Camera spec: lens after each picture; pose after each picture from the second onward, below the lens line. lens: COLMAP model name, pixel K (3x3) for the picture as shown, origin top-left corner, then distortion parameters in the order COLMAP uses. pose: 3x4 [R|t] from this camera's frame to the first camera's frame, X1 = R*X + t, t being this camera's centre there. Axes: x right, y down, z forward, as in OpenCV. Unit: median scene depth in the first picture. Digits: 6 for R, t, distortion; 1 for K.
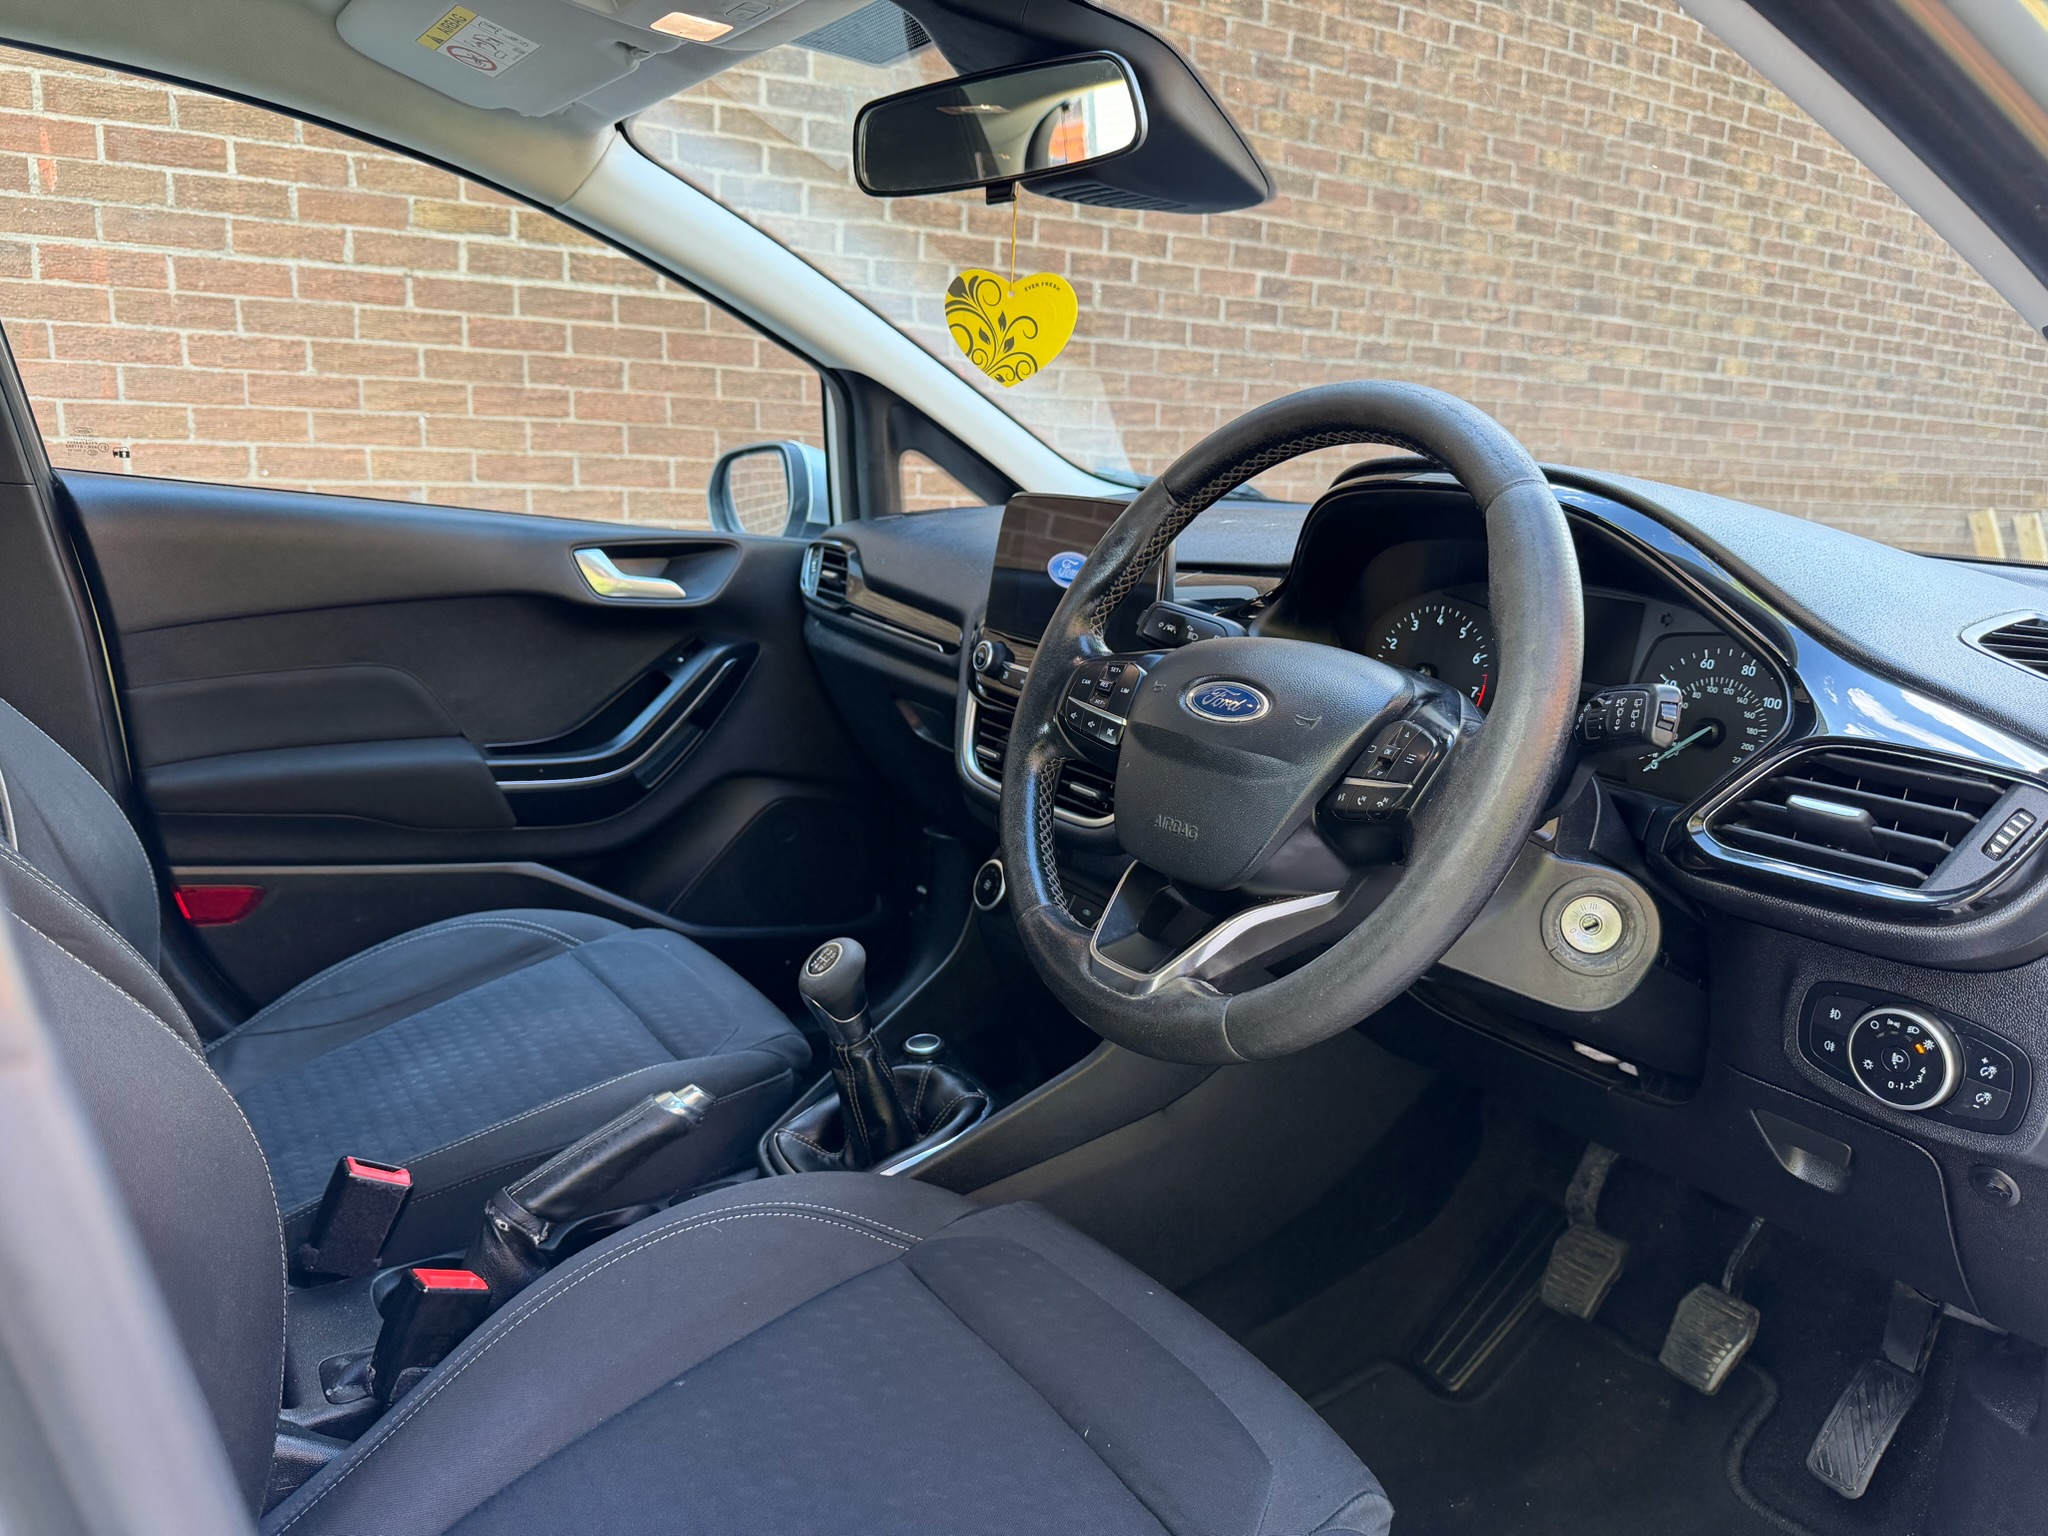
lens RADIAL K [[1443.6, 0, 988.5], [0, 1443.6, 768.0], [0, 0, 1]] dist [0.030130, -0.041182]
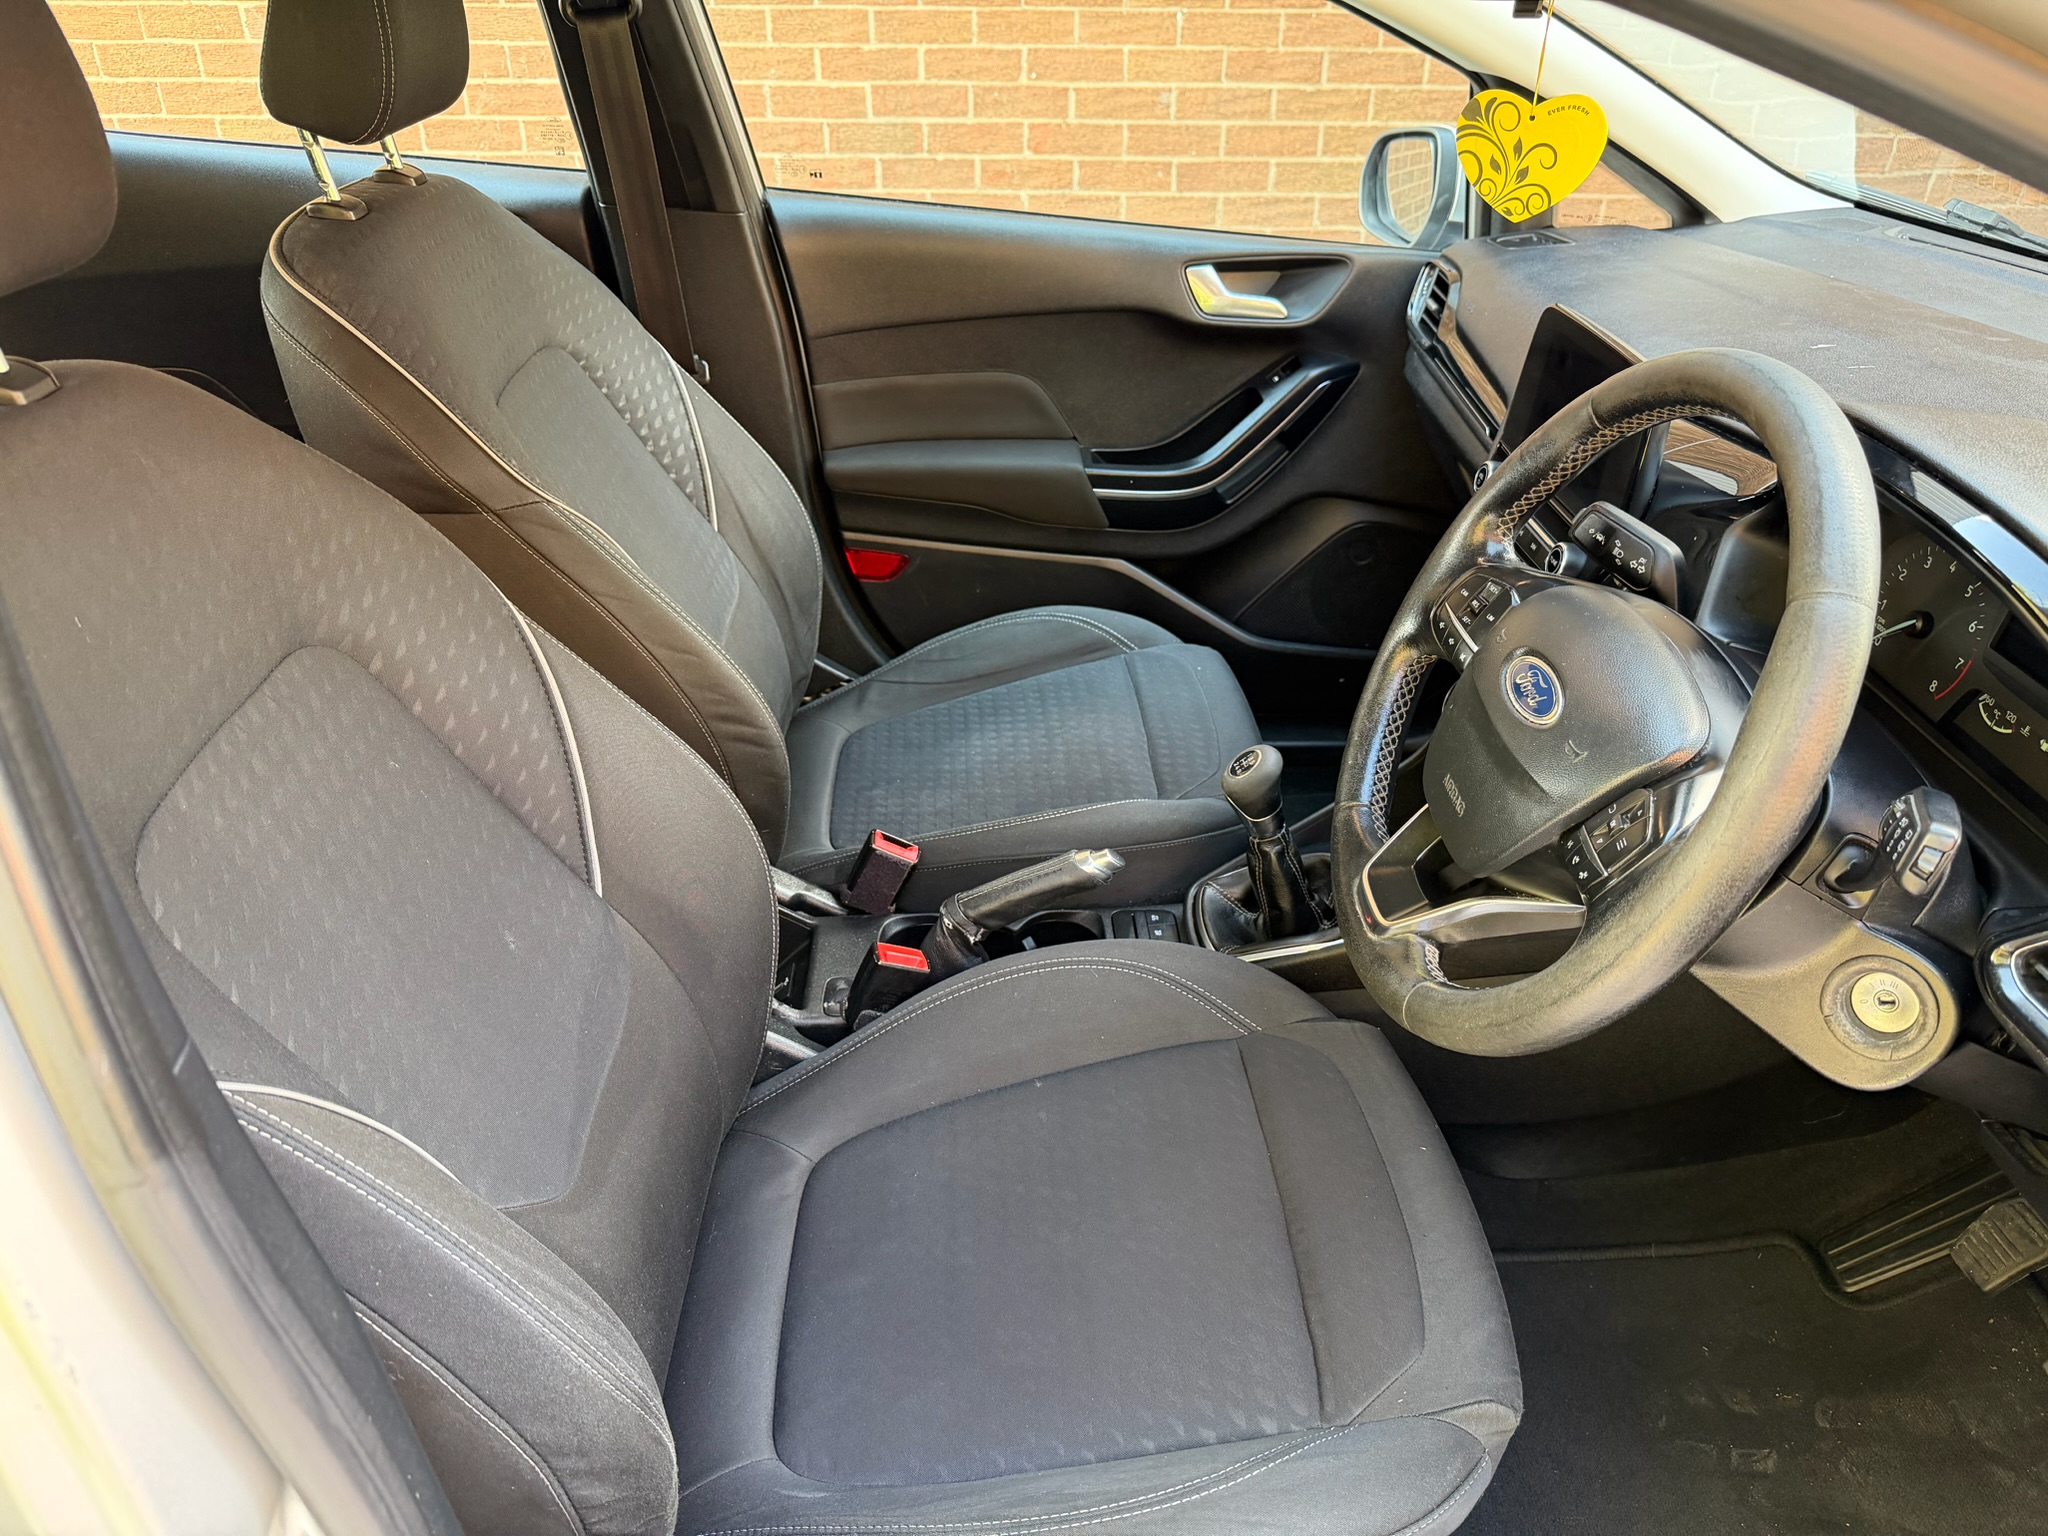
lens RADIAL K [[1443.6, 0, 1046.1], [0, 1443.6, 730.2], [0, 0, 1]] dist [0.030130, -0.041182]
pose [[0.869674, 0.220120, -0.441831, 0.083940], [-0.083332, 0.947693, 0.308114, -0.077820], [0.486542, -0.231140, 0.842526, 0.000221]]
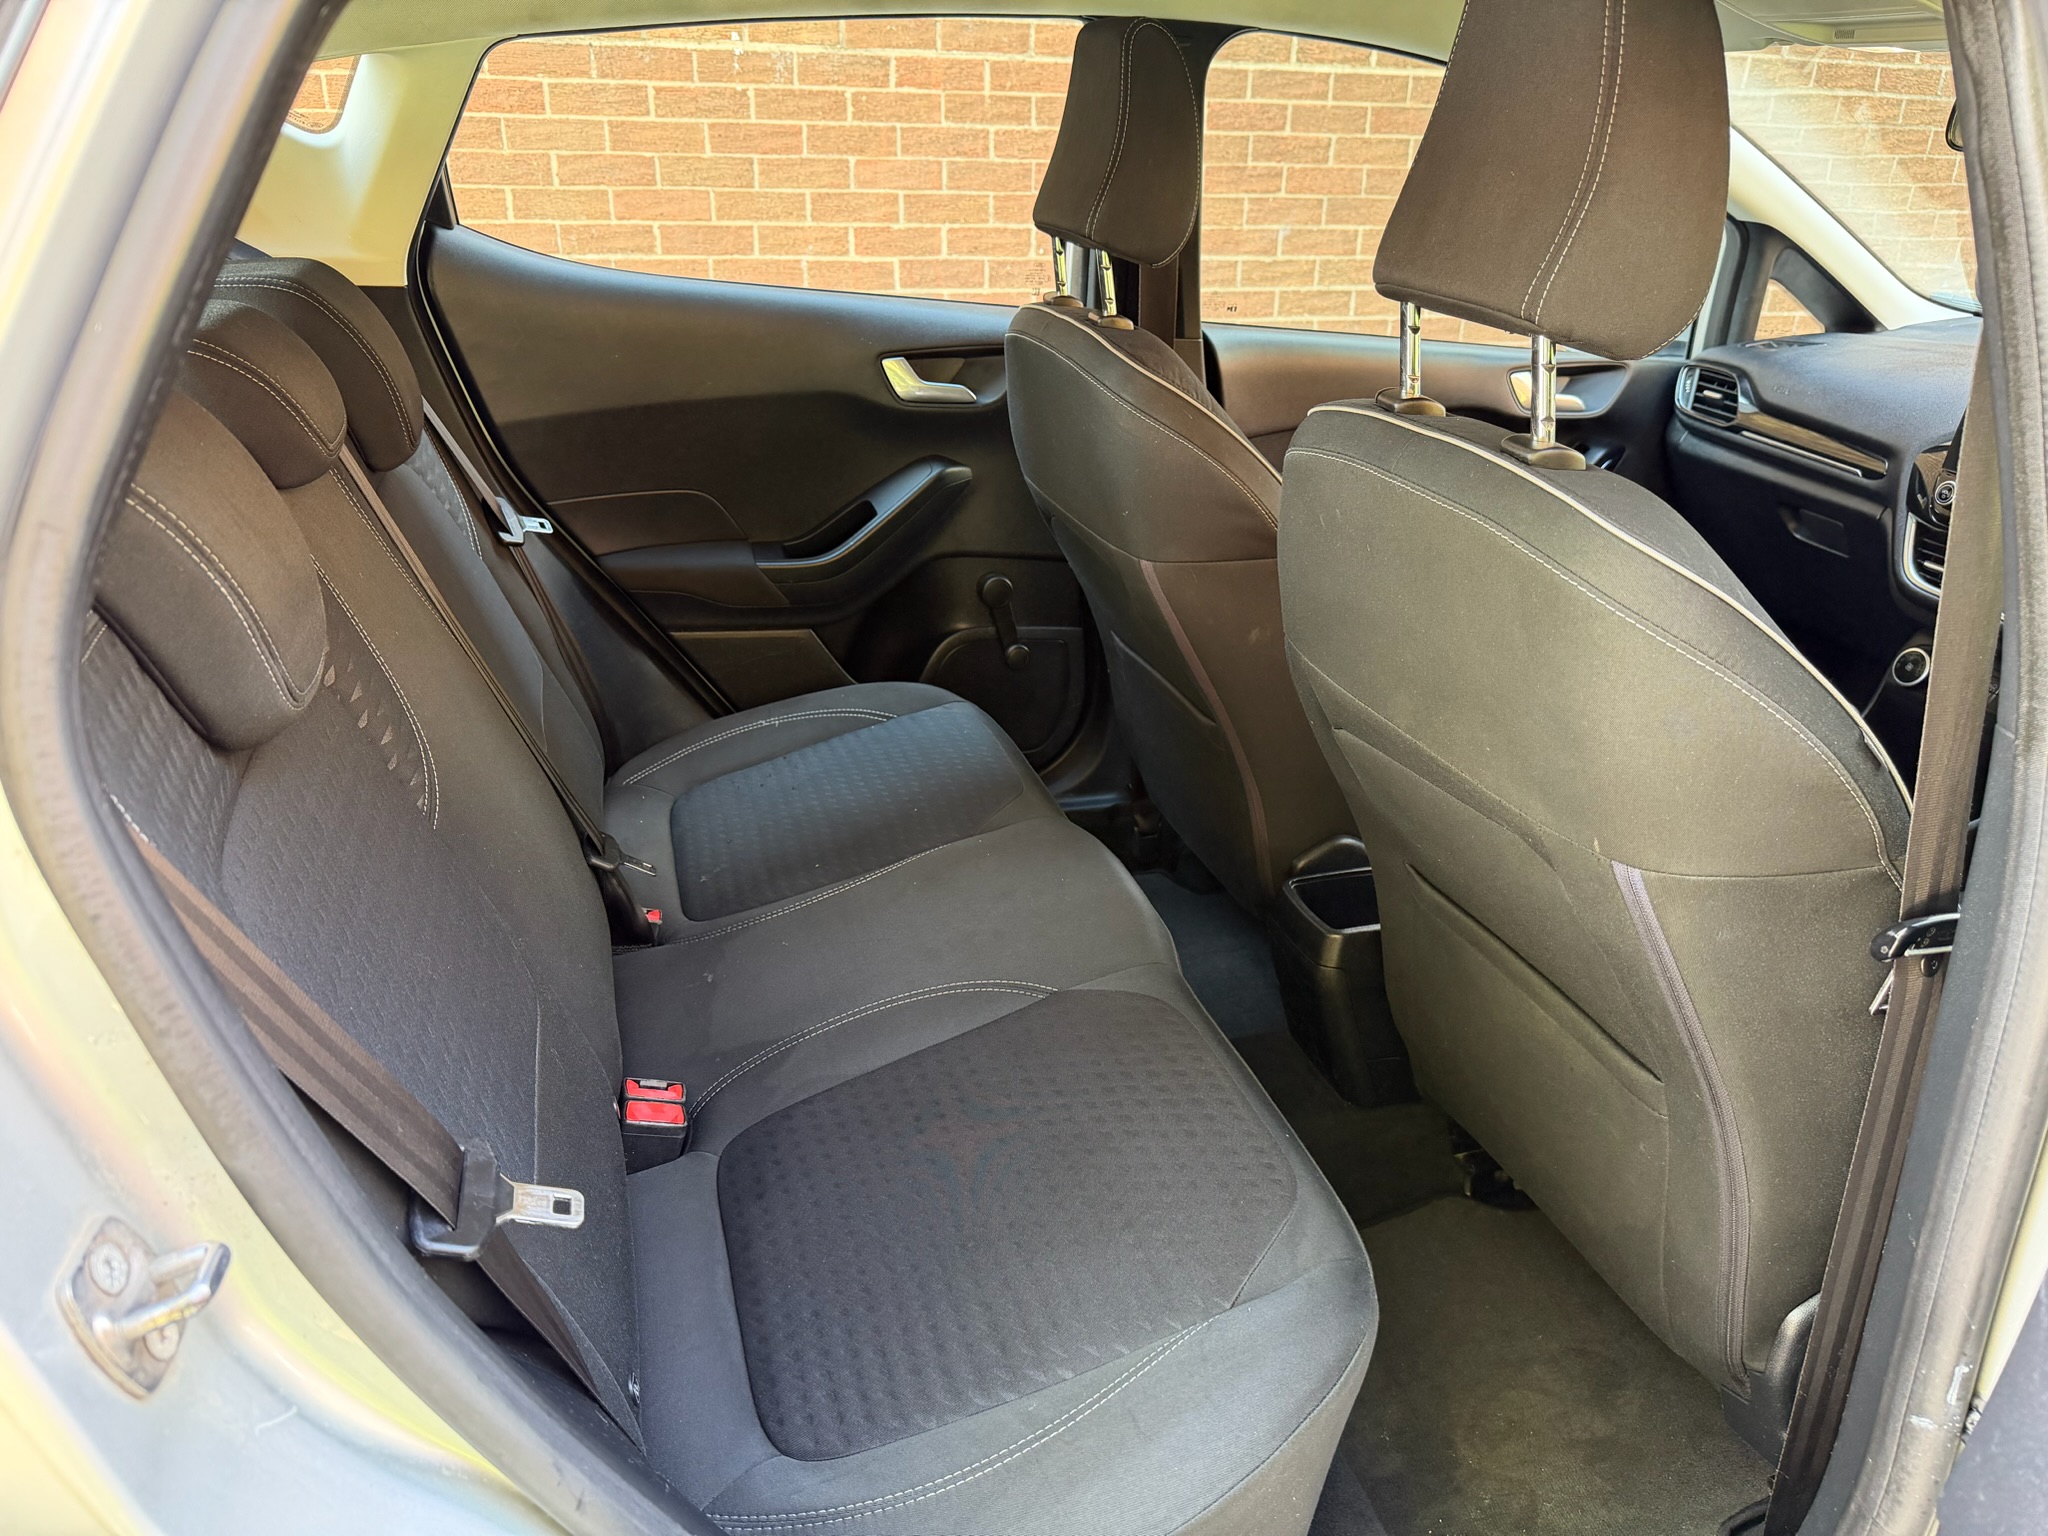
lens RADIAL K [[1443.6, 0, 990.4], [0, 1443.6, 755.3], [0, 0, 1]] dist [0.030130, -0.041182]
pose [[0.962307, 0.095335, -0.254710, -0.197562], [-0.046423, 0.980383, 0.191558, -0.022874], [0.267975, -0.172513, 0.947855, -0.212030]]
